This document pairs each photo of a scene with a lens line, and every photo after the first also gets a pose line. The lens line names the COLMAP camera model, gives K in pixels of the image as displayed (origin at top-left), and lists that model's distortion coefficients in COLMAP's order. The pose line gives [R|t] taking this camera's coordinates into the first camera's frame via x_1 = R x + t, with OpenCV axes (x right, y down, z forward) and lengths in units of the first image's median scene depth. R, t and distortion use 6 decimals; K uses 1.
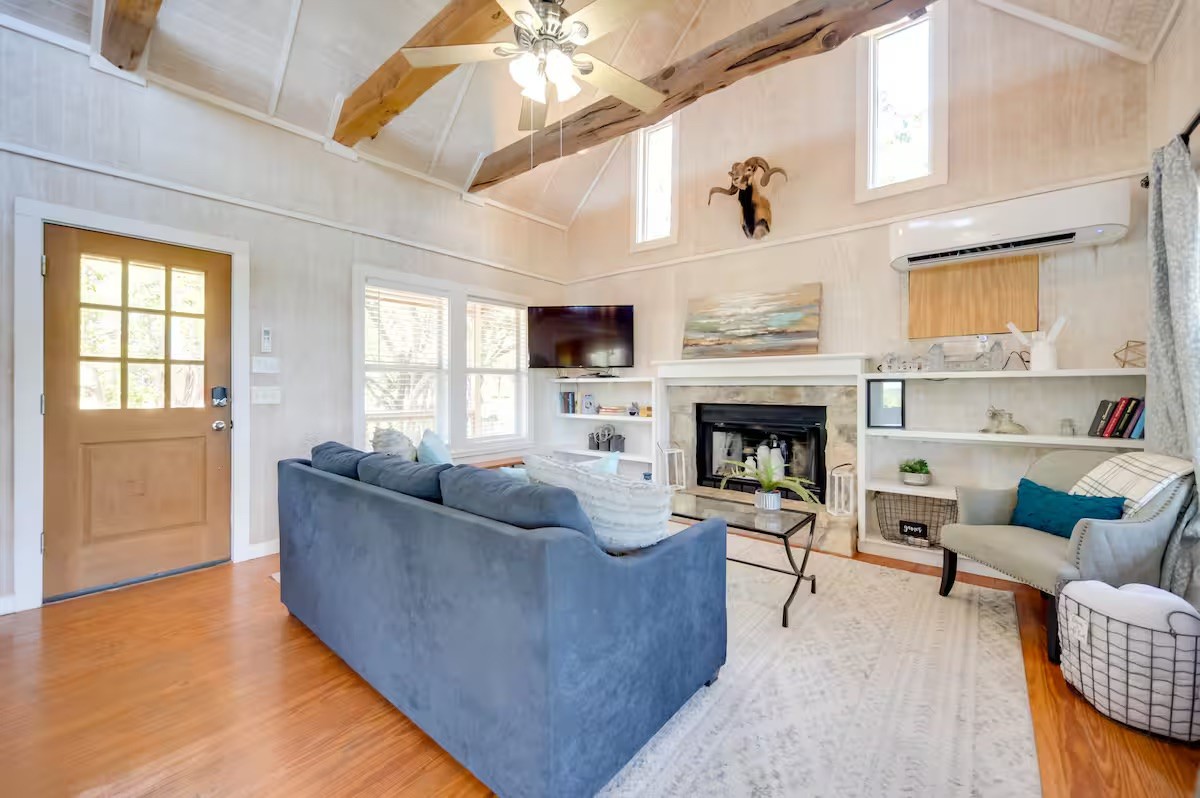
lens RADIAL K [[474.5, 0, 601.8], [0, 474.5, 389.0], [0, 0, 1]] dist [-0.000547, -0.000017]
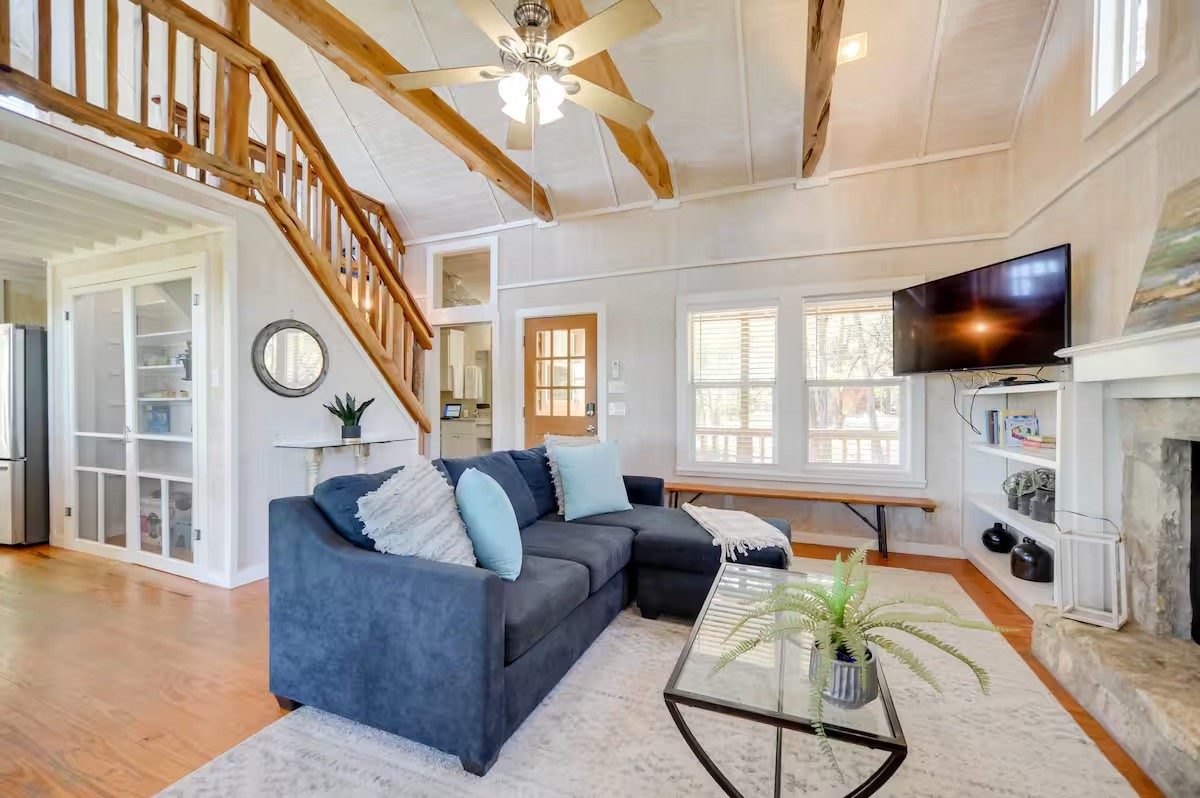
lens RADIAL K [[474.5, 0, 602.8], [0, 474.5, 406.3], [0, 0, 1]] dist [-0.000547, -0.000017]
pose [[0.310245, 0.003091, -0.950652, 0.524452], [-0.002236, 0.999994, 0.002522, 0.001327], [0.950654, 0.001343, 0.310250, 0.469505]]
